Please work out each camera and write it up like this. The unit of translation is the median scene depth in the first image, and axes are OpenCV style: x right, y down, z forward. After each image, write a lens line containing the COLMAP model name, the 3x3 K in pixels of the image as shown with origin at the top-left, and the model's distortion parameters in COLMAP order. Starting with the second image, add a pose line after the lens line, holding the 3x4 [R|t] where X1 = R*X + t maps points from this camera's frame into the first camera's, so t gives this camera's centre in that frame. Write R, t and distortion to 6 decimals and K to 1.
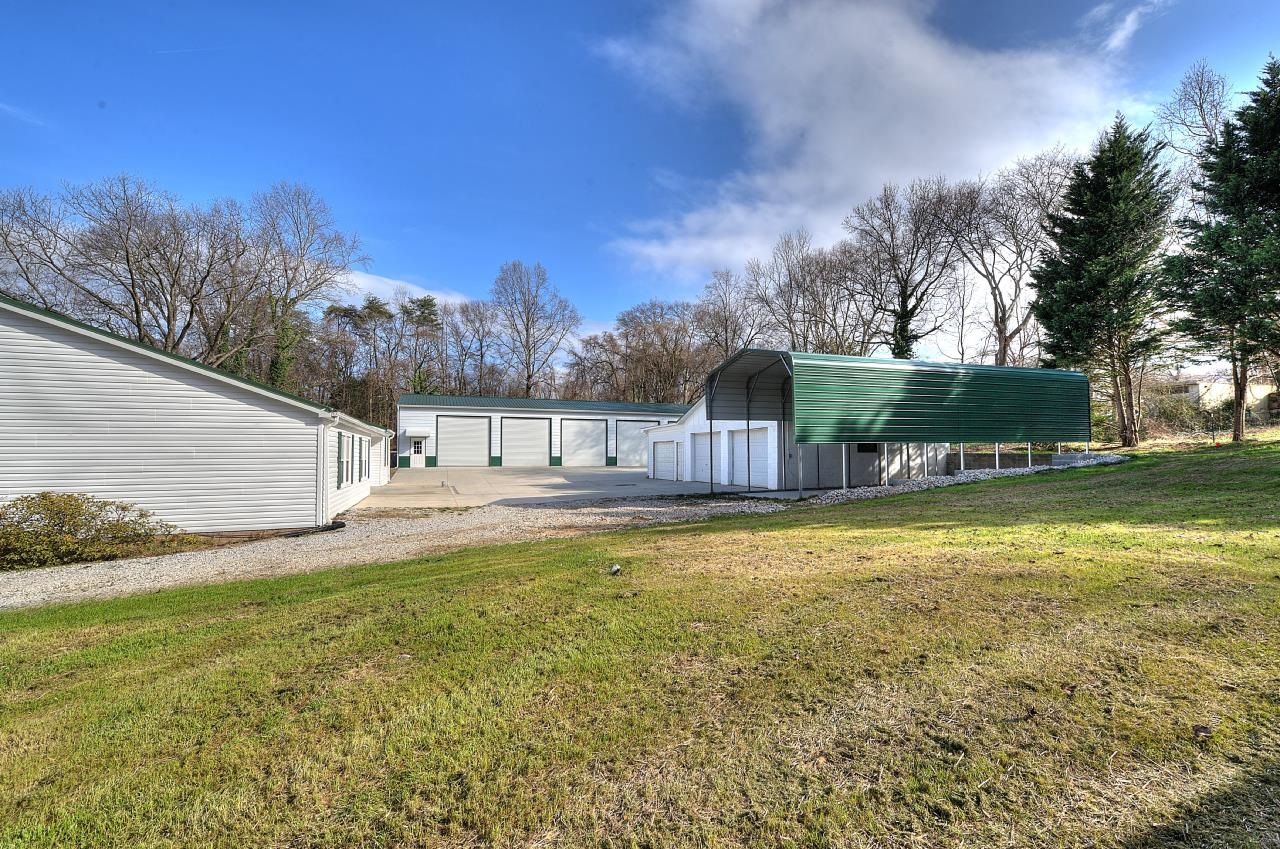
lens RADIAL K [[553.8, 0, 639.5], [0, 553.8, 430.7], [0, 0, 1]] dist [0.010151, 0.000593]
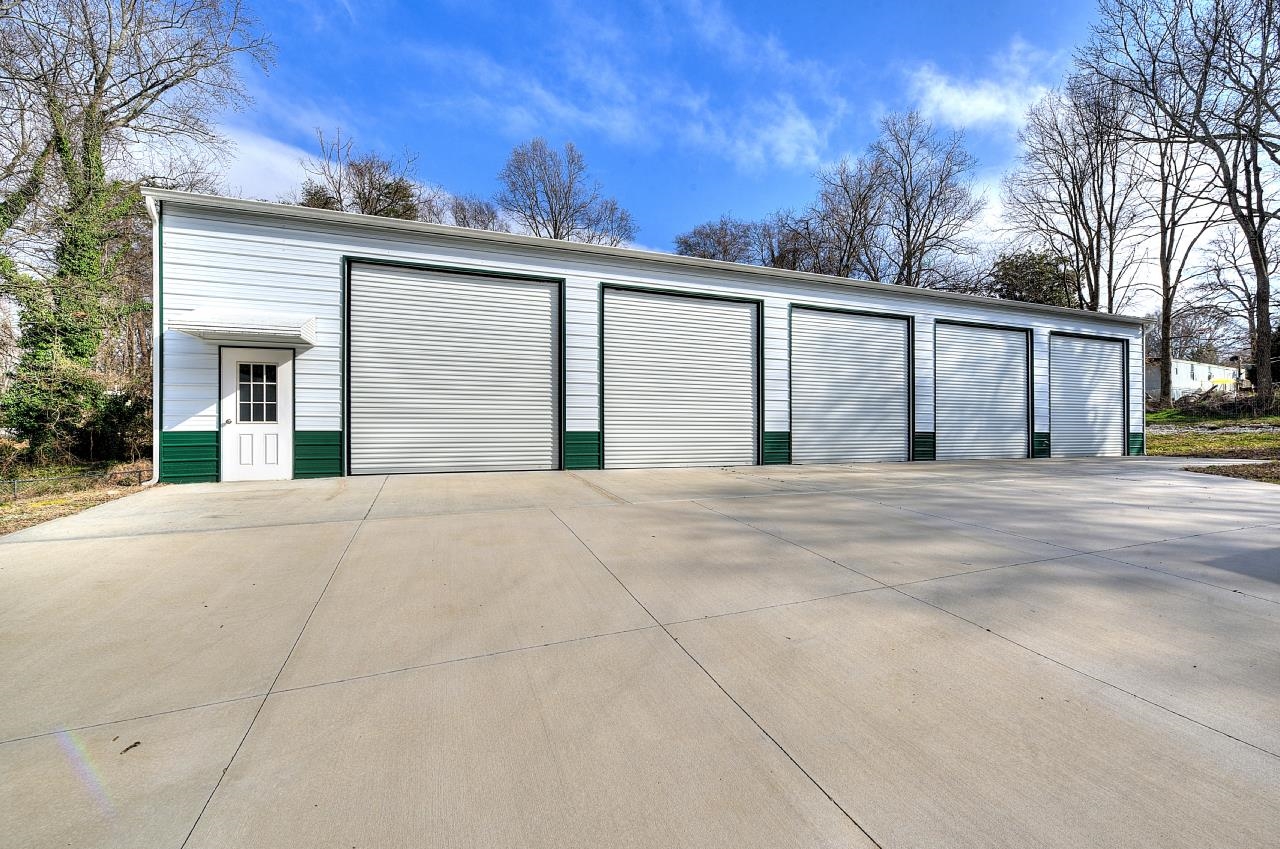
lens RADIAL K [[556.6, 0, 644.9], [0, 556.6, 429.9], [0, 0, 1]] dist [0.009858, -0.000340]
pose [[0.999935, 0.000284, 0.011384, -0.232561], [-0.000674, 0.999413, 0.034262, 0.036032], [-0.011367, -0.034268, 0.999348, 0.733102]]
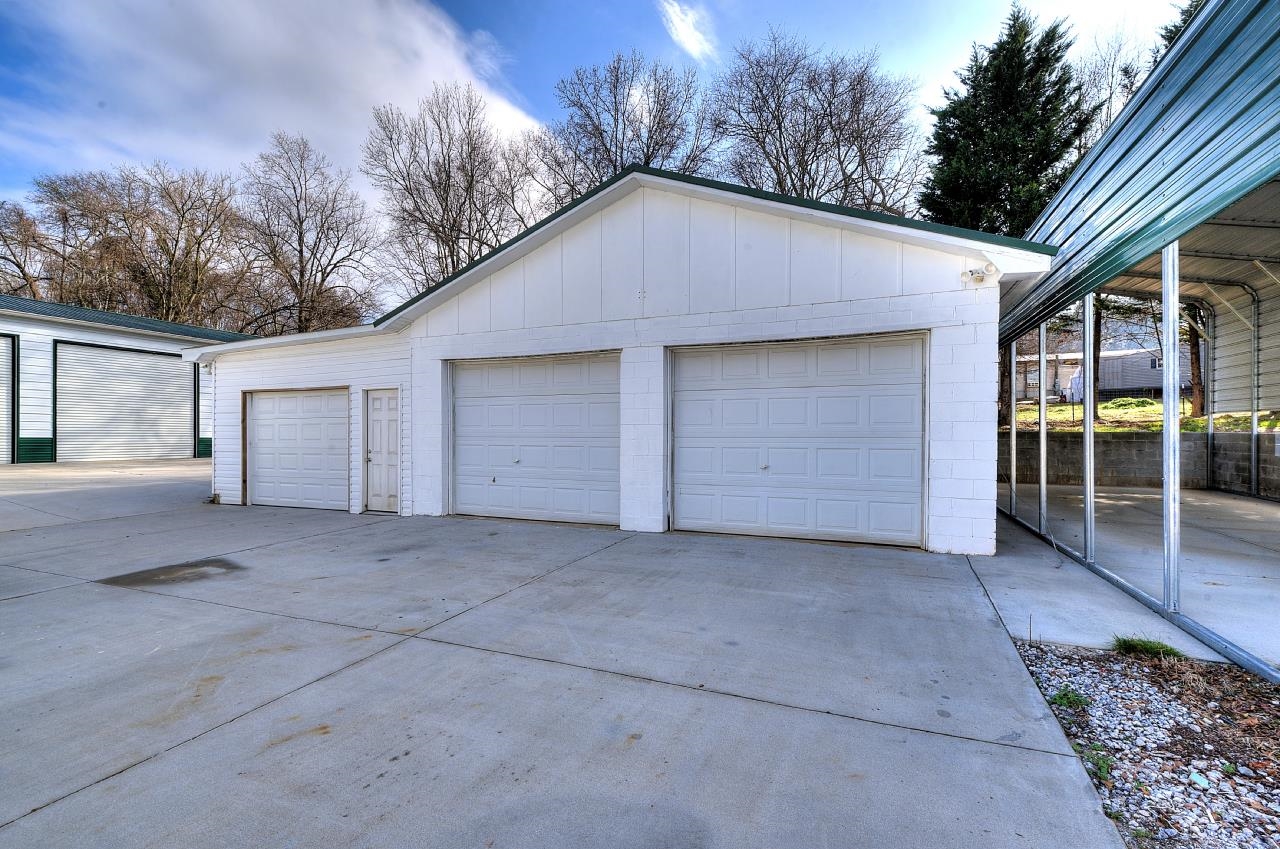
lens RADIAL K [[556.6, 0, 644.9], [0, 556.6, 429.9], [0, 0, 1]] dist [0.009858, -0.000340]
pose [[0.702100, 0.008332, 0.712030, -0.034835], [-0.030281, 0.999376, 0.018164, 0.024122], [-0.711435, -0.034314, 0.701914, 0.492856]]
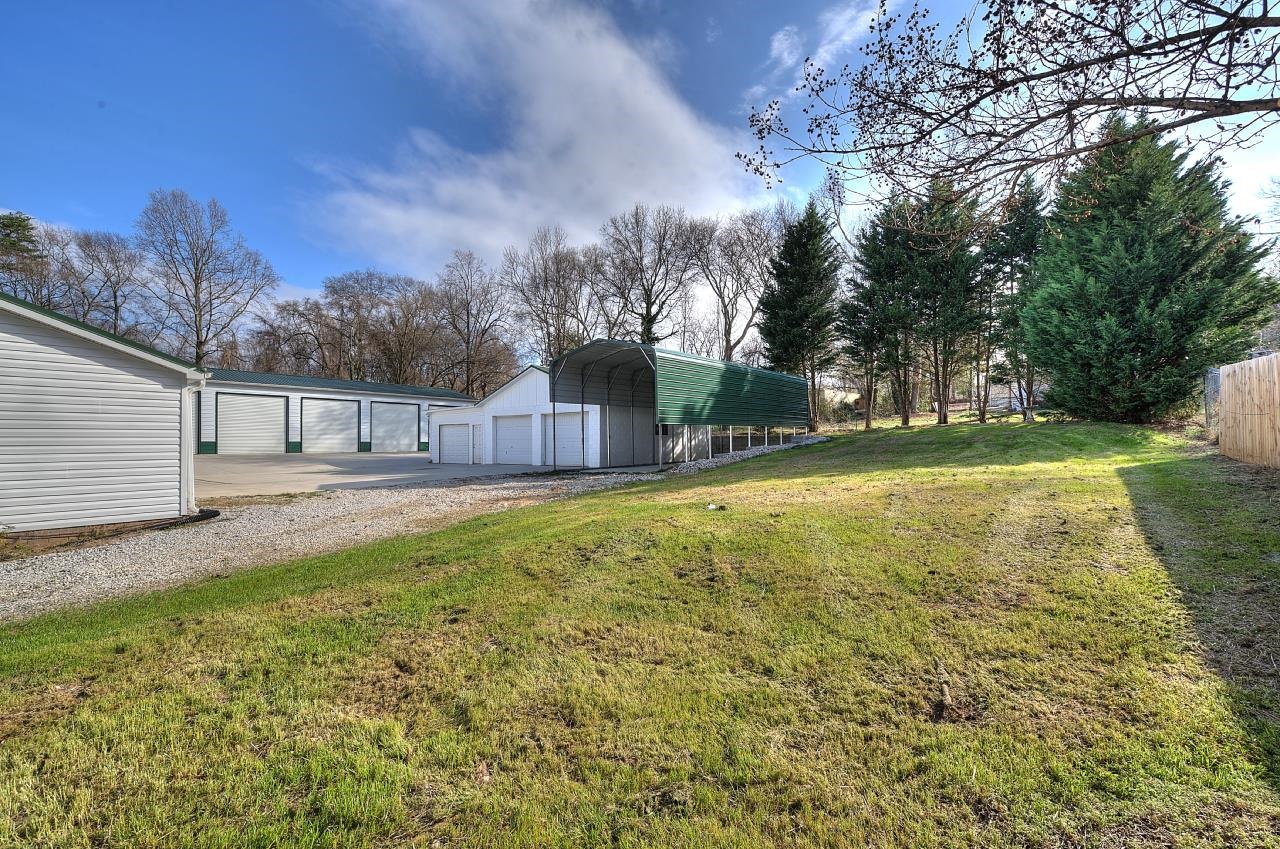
lens RADIAL K [[556.6, 0, 644.9], [0, 556.6, 429.9], [0, 0, 1]] dist [0.009858, -0.000340]
pose [[0.862069, 0.009408, 0.506704, -0.127194], [-0.018229, 0.999756, 0.012452, 0.008232], [-0.506463, -0.019972, 0.862030, -0.004883]]
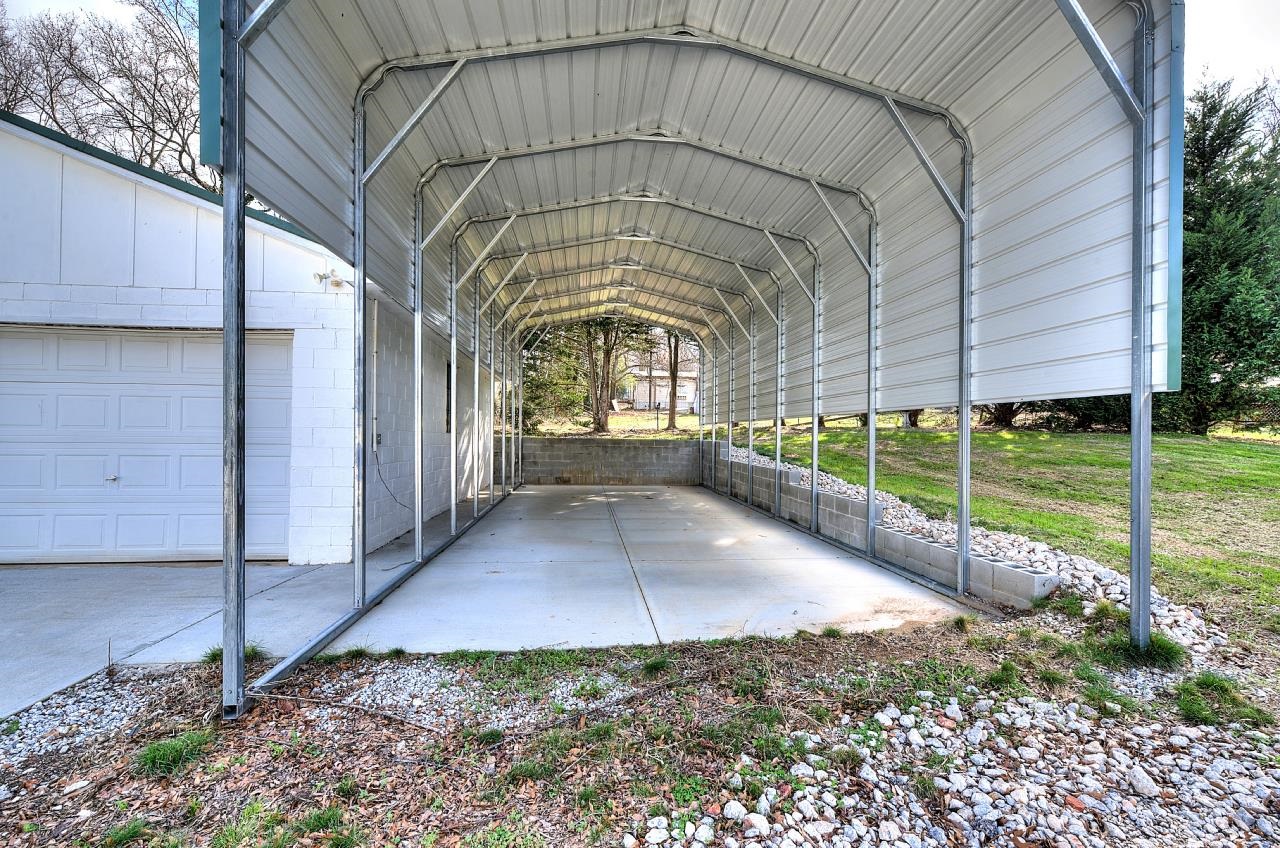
lens RADIAL K [[572.2, 0, 653.2], [0, 572.2, 441.6], [0, 0, 1]] dist [0.001029, -0.000013]
pose [[0.265181, 0.002336, 0.964196, 0.009806], [-0.048029, 0.998788, 0.010789, 0.020106], [-0.963002, -0.049170, 0.264971, 0.417659]]
